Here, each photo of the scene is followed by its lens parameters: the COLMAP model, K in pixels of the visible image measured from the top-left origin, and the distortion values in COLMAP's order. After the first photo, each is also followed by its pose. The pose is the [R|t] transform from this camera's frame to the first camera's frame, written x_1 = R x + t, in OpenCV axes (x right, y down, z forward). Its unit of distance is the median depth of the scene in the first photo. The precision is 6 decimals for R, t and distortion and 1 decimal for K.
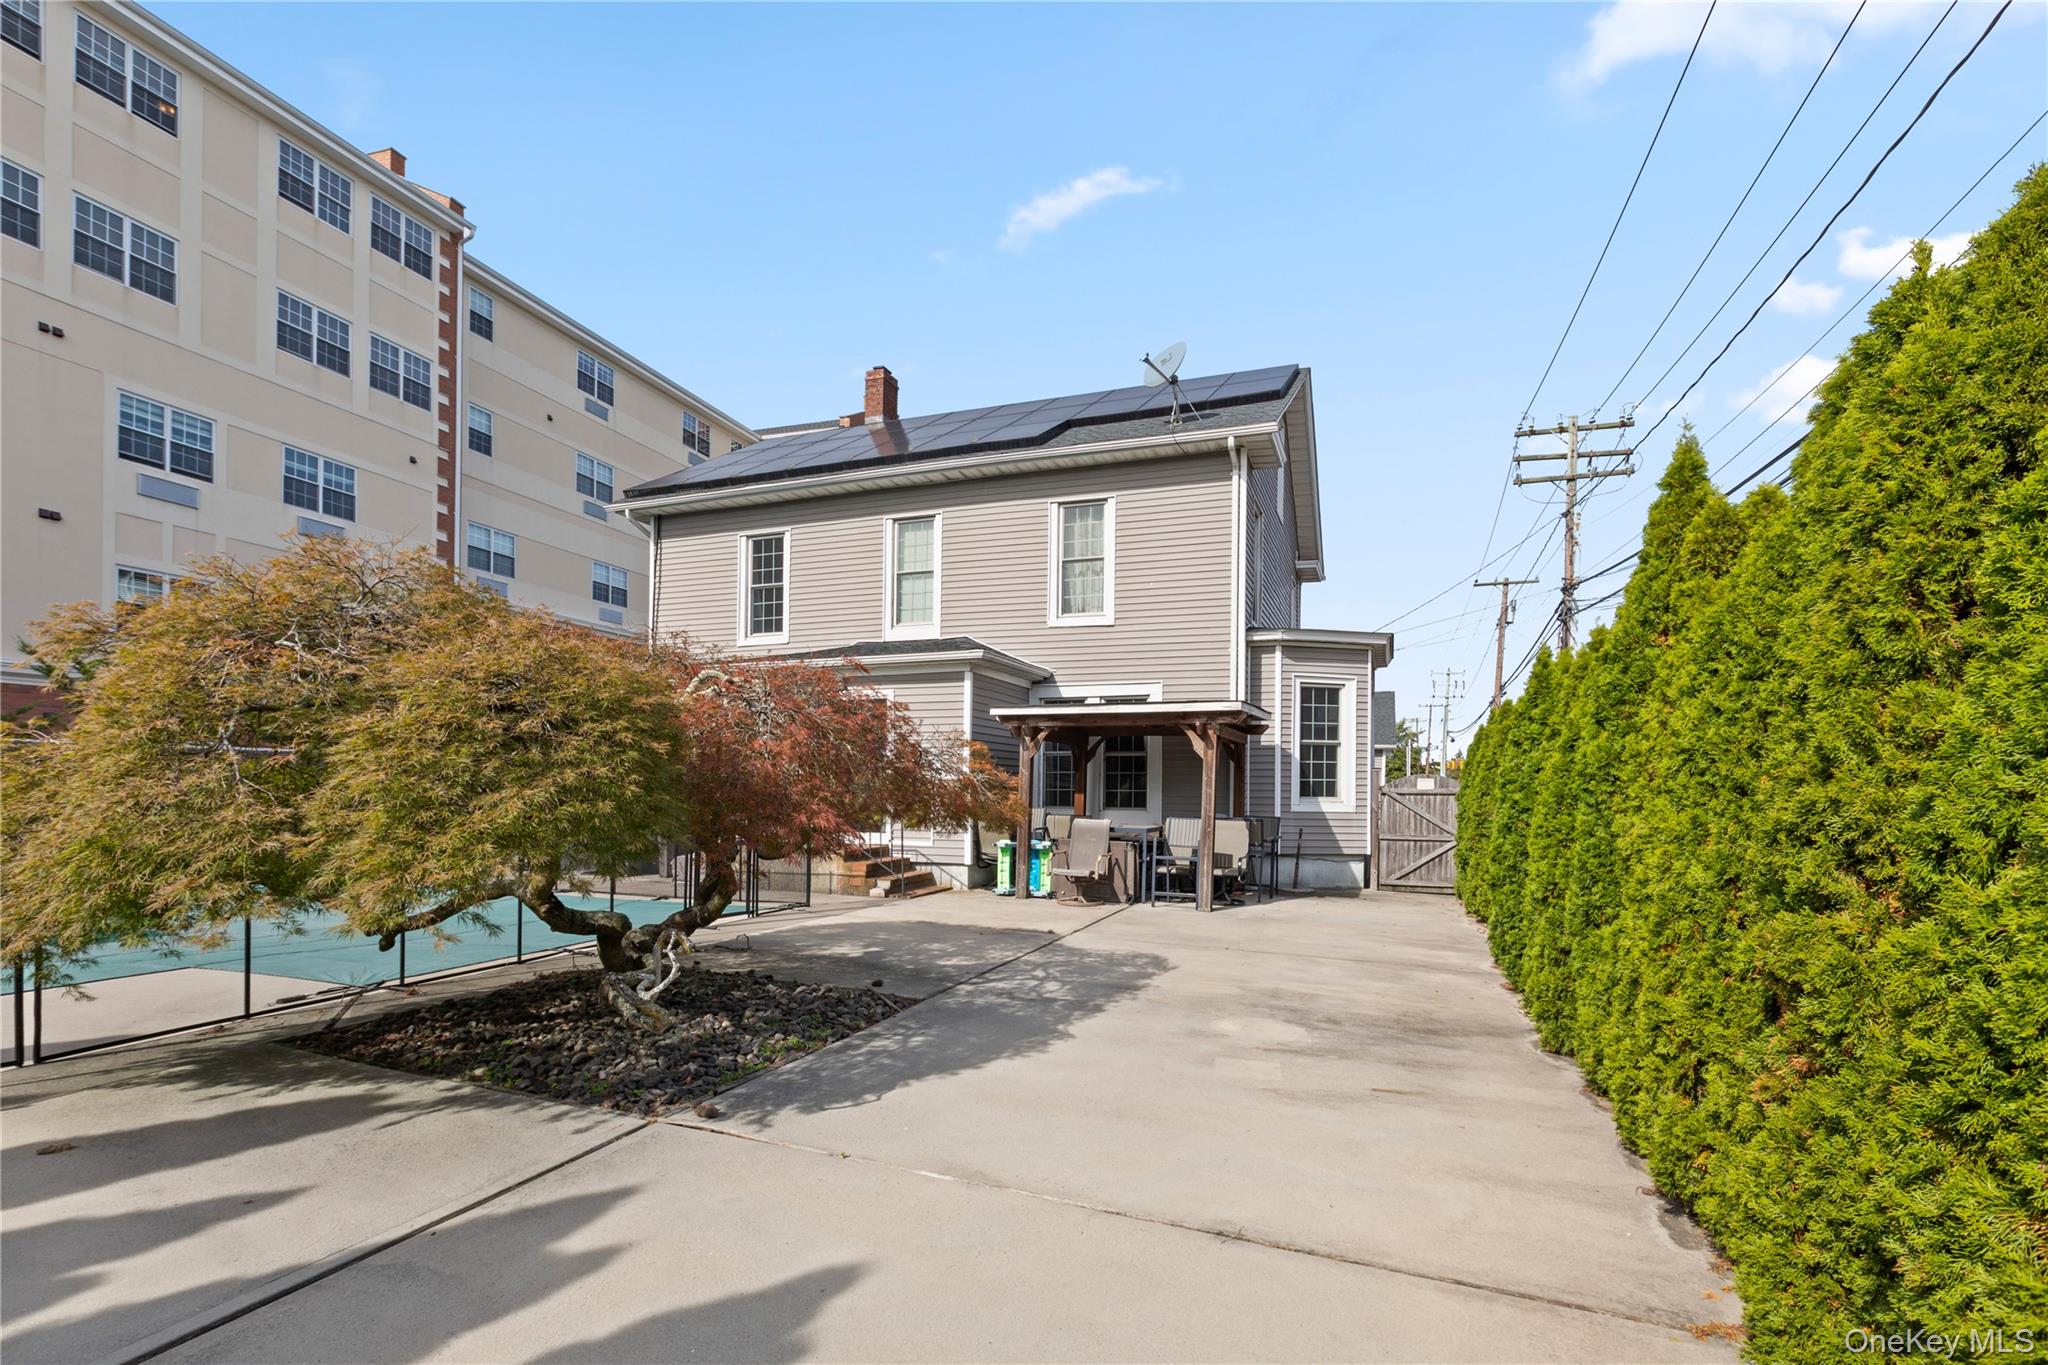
lens RADIAL K [[921.1, 0, 1012.7], [0, 921.1, 706.3], [0, 0, 1]] dist [0.000509, 0.000063]
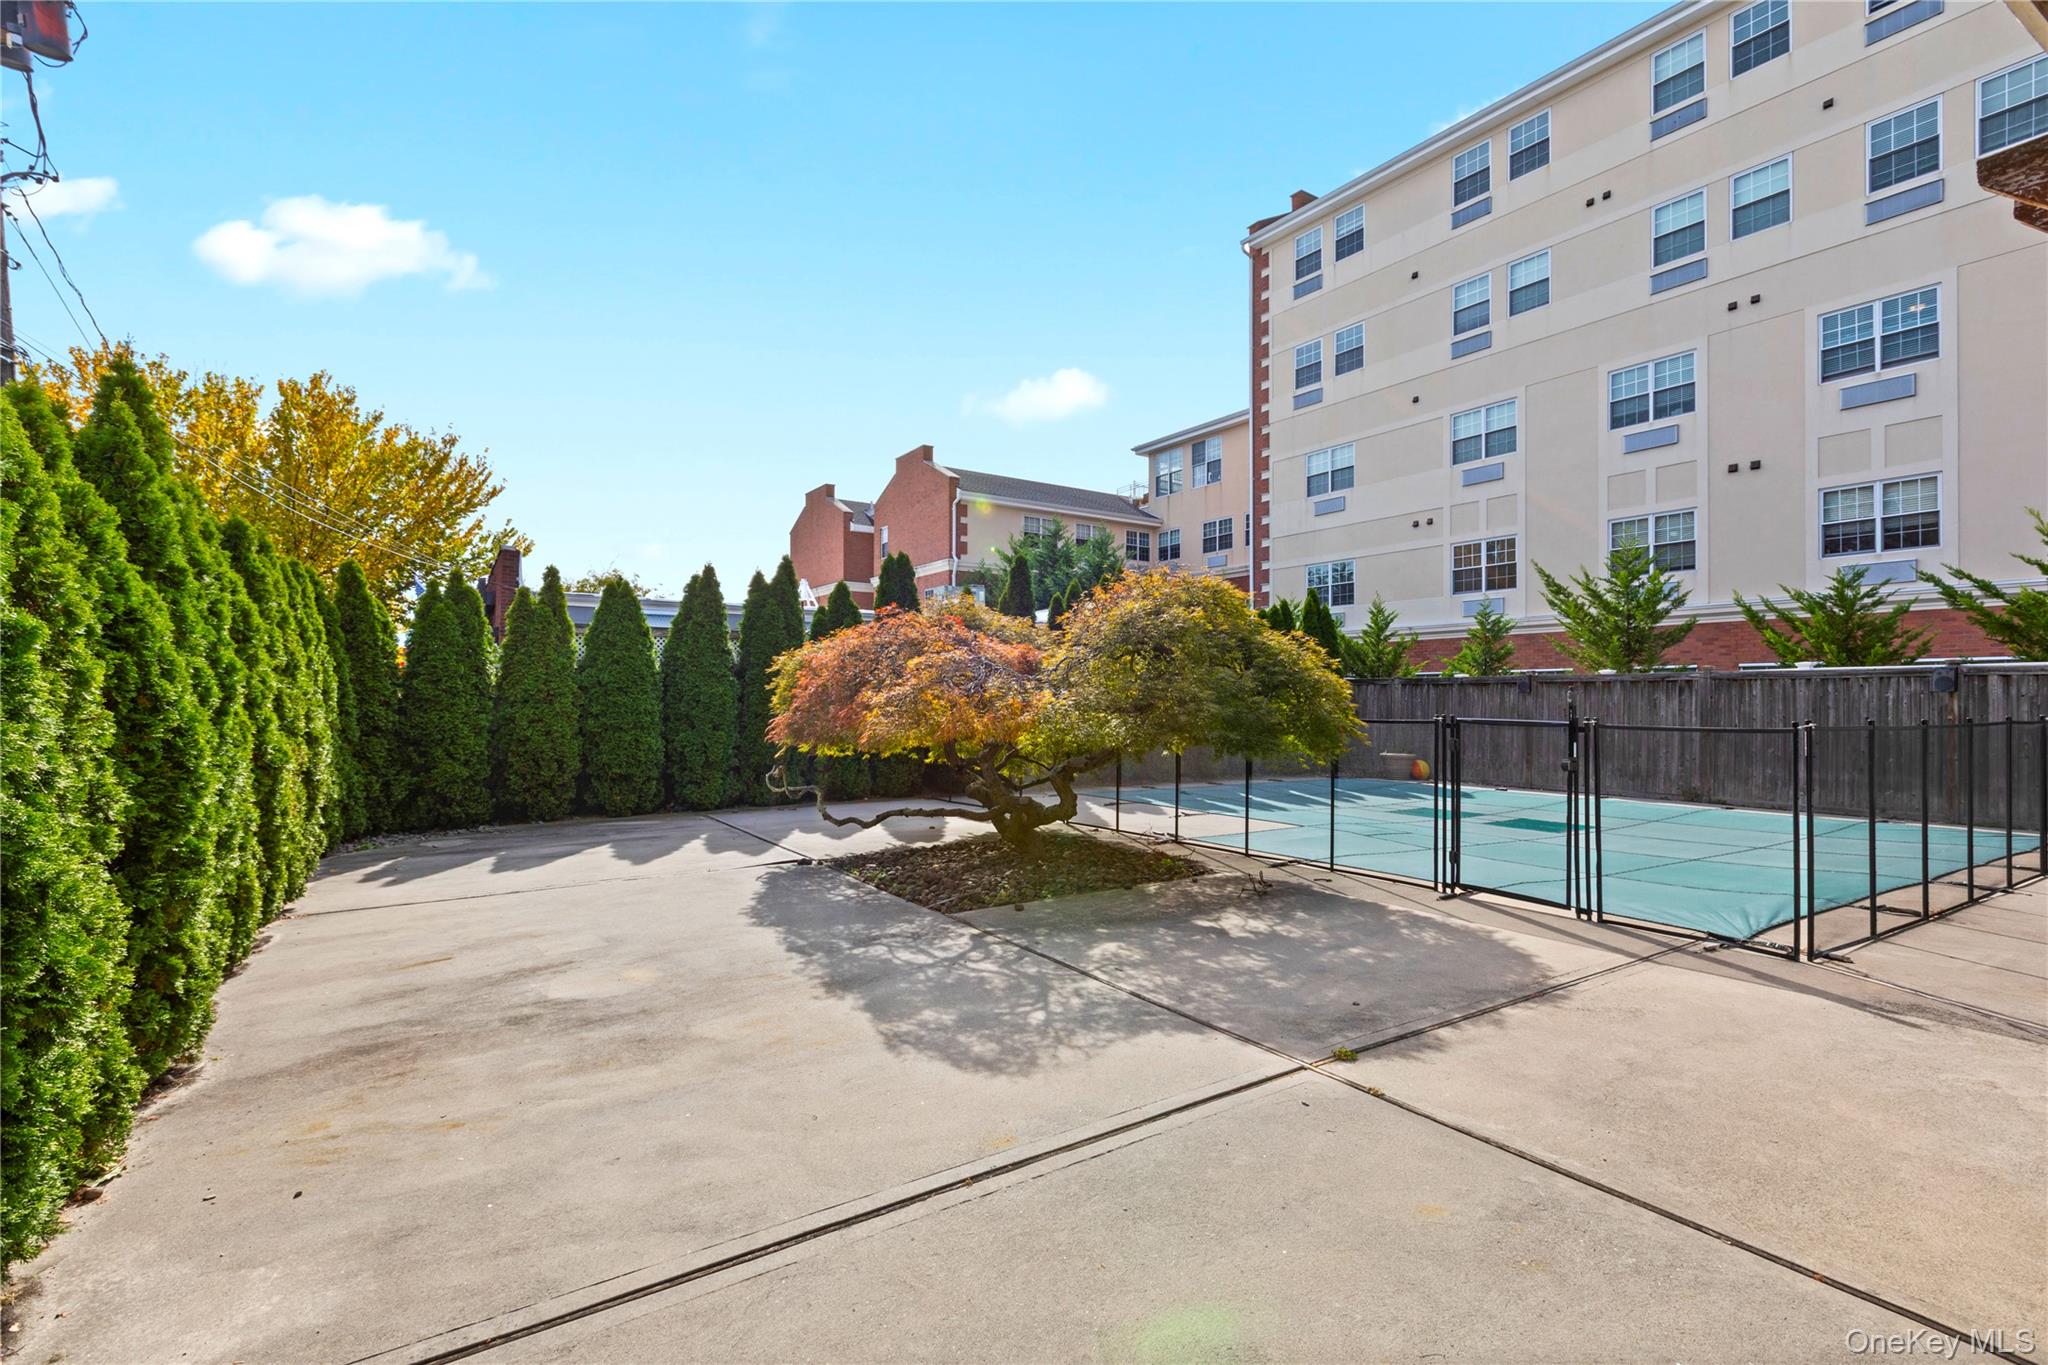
lens RADIAL K [[921.1, 0, 1012.7], [0, 921.1, 706.3], [0, 0, 1]] dist [0.000509, 0.000063]
pose [[-0.592703, -0.008964, -0.805371, 0.574185], [0.063248, 0.996332, -0.057636, 0.135735], [0.802934, -0.085099, -0.589963, 1.438569]]
